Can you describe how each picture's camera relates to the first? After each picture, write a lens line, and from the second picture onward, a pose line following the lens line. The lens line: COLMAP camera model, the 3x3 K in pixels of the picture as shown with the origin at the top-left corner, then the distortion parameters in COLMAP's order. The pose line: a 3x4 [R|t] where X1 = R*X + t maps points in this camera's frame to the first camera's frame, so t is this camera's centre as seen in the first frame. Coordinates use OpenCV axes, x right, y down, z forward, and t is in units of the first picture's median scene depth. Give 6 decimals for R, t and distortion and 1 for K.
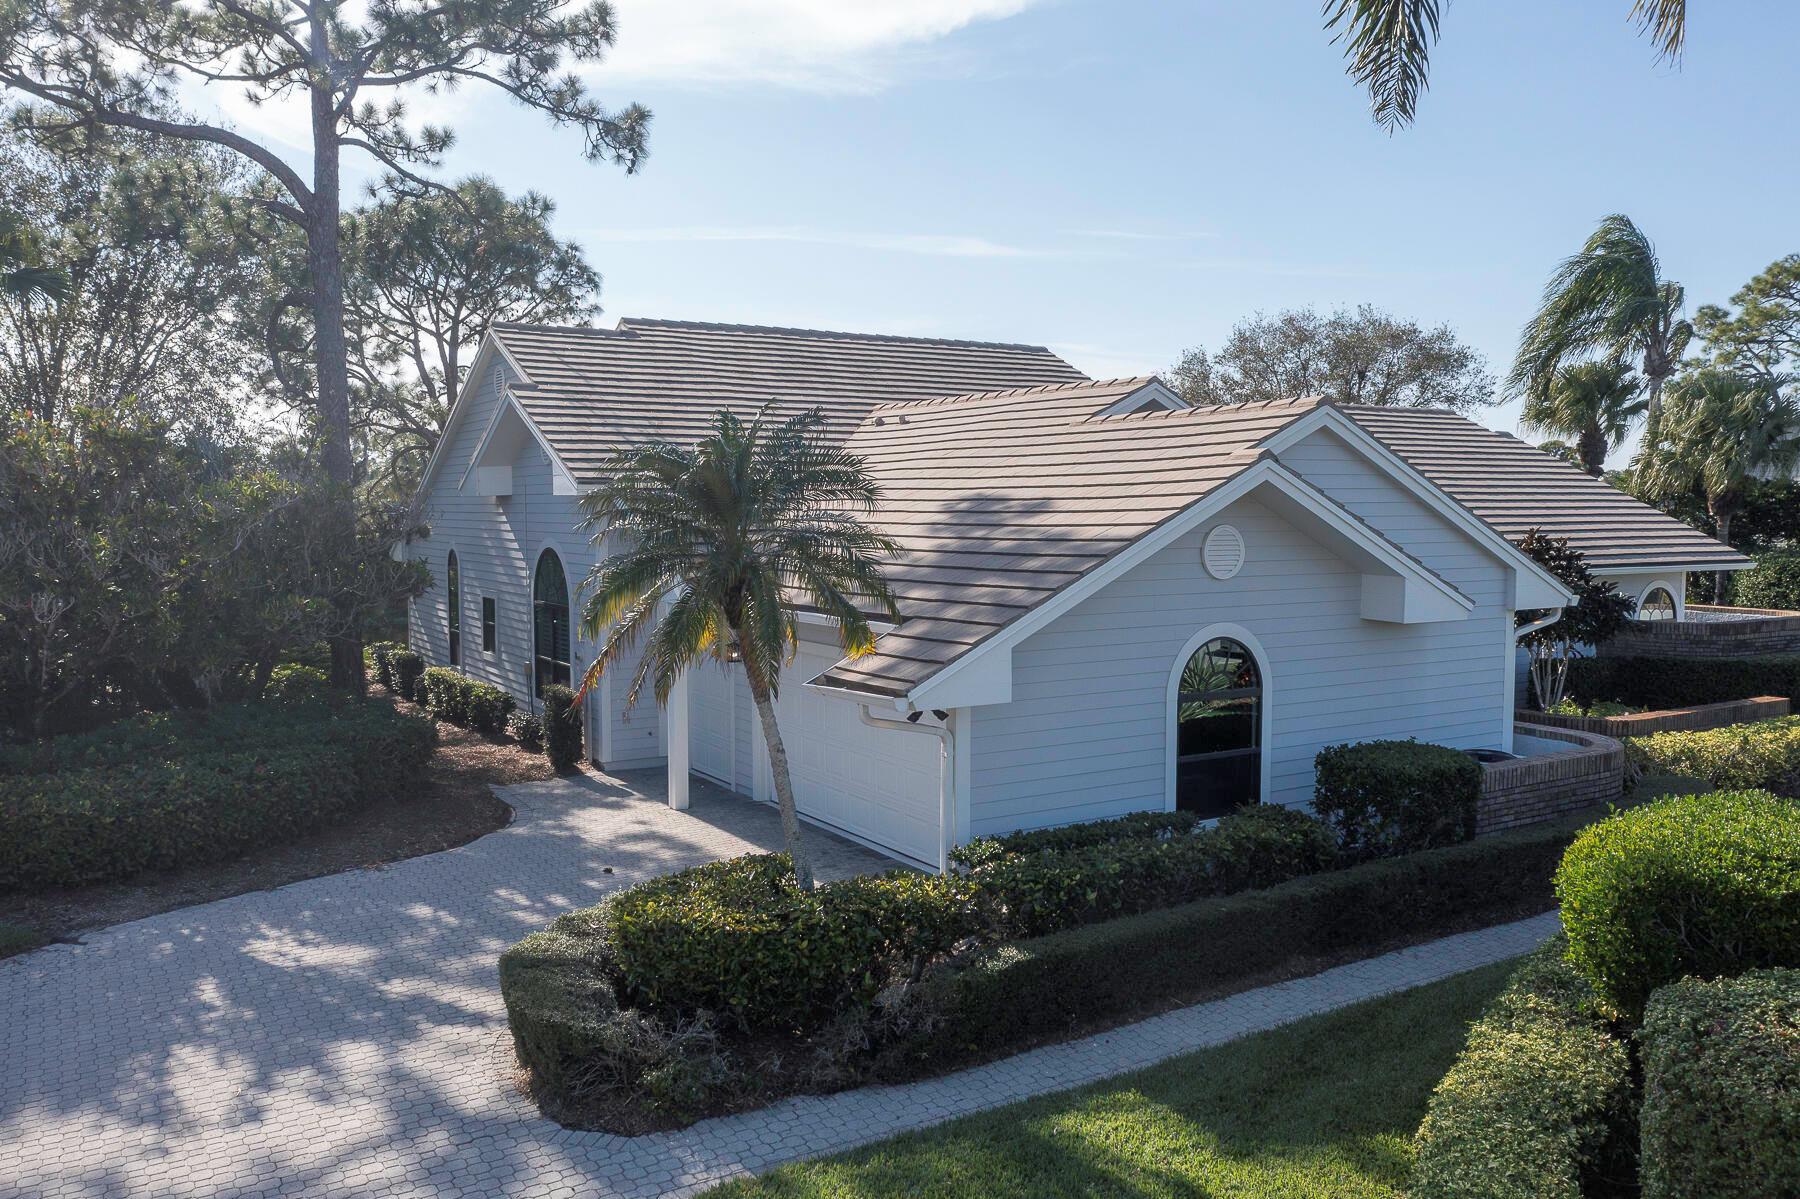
lens RADIAL K [[1405.2, 0, 896.8], [0, 1405.2, 603.2], [0, 0, 1]] dist [-0.032455, 0.015532]
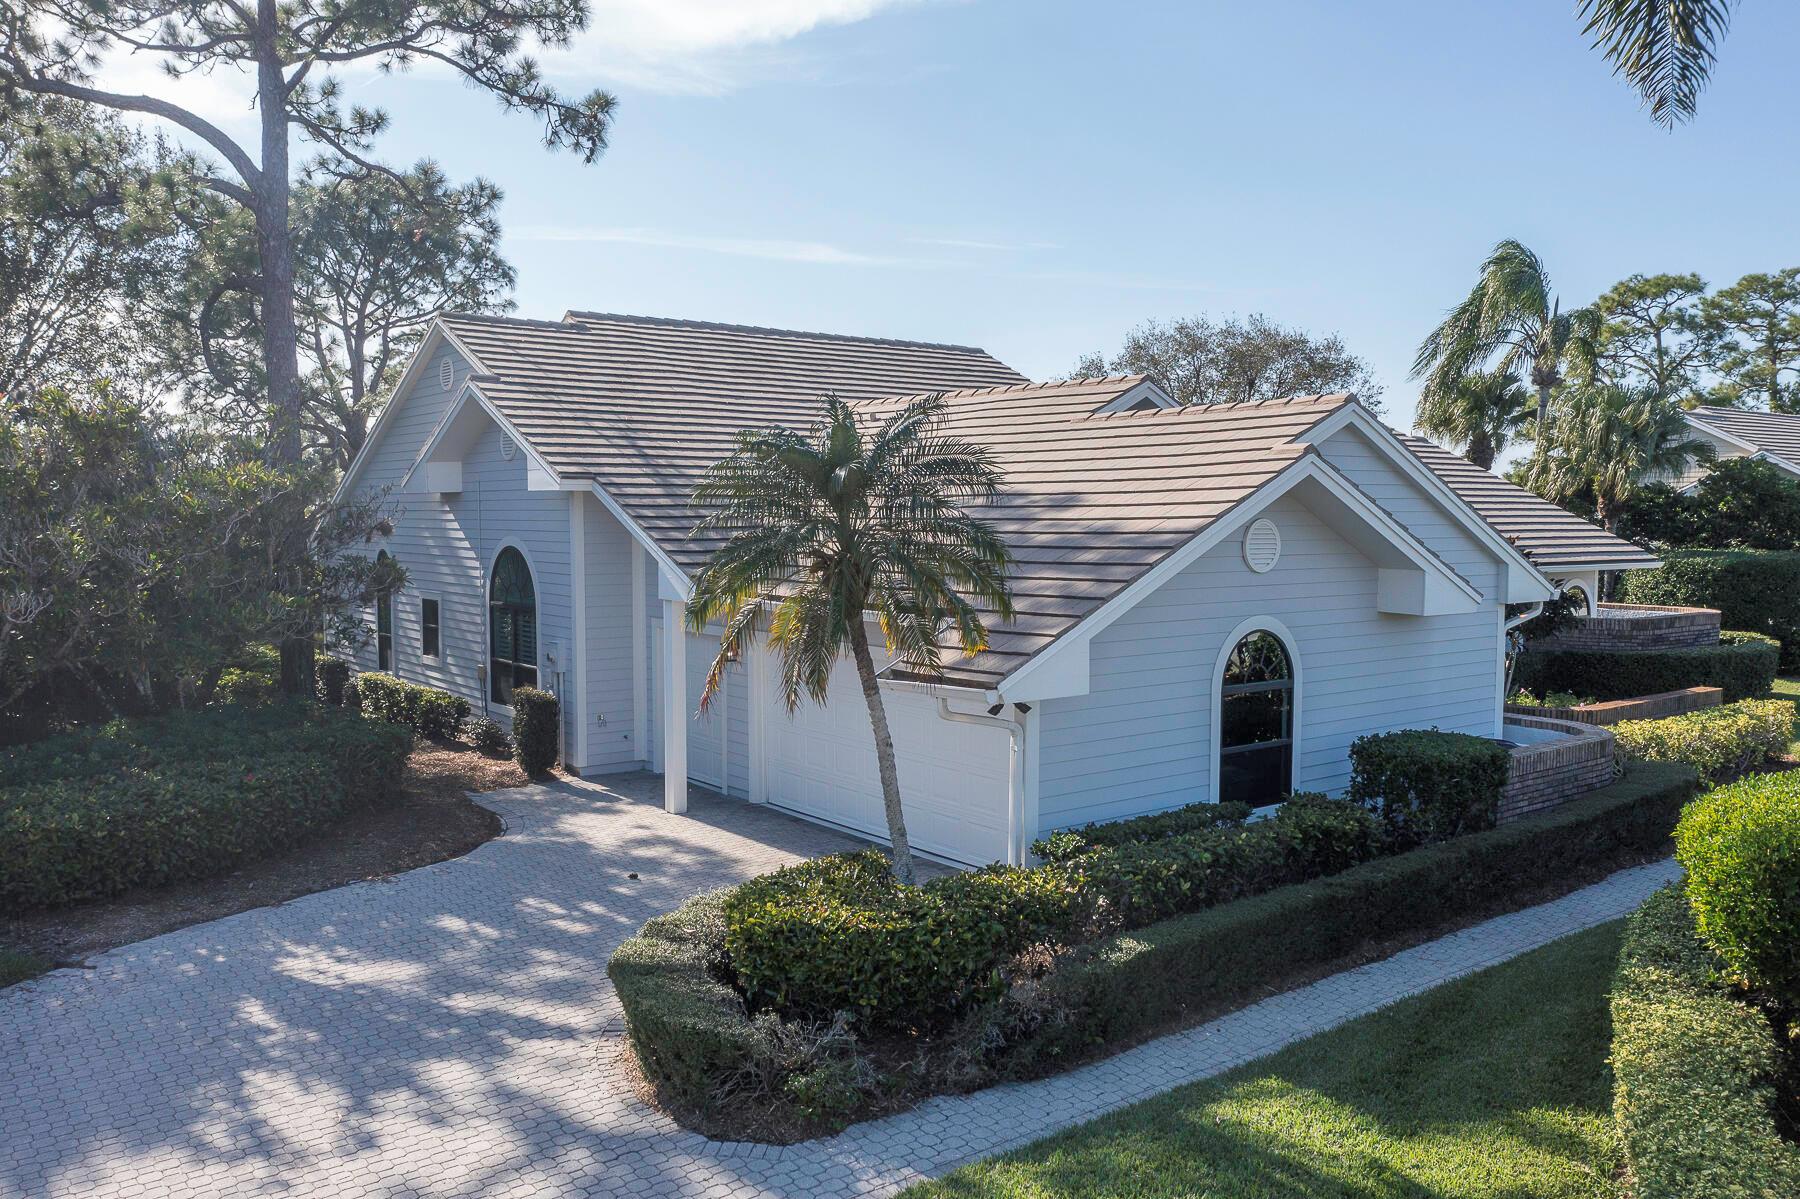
lens RADIAL K [[1405.2, 0, 896.8], [0, 1405.2, 603.2], [0, 0, 1]] dist [-0.032455, 0.015532]
pose [[0.994395, -0.004072, 0.105654, -0.134310], [0.004599, 0.999978, -0.004741, 0.008567], [-0.105632, 0.005200, 0.994392, 0.021066]]
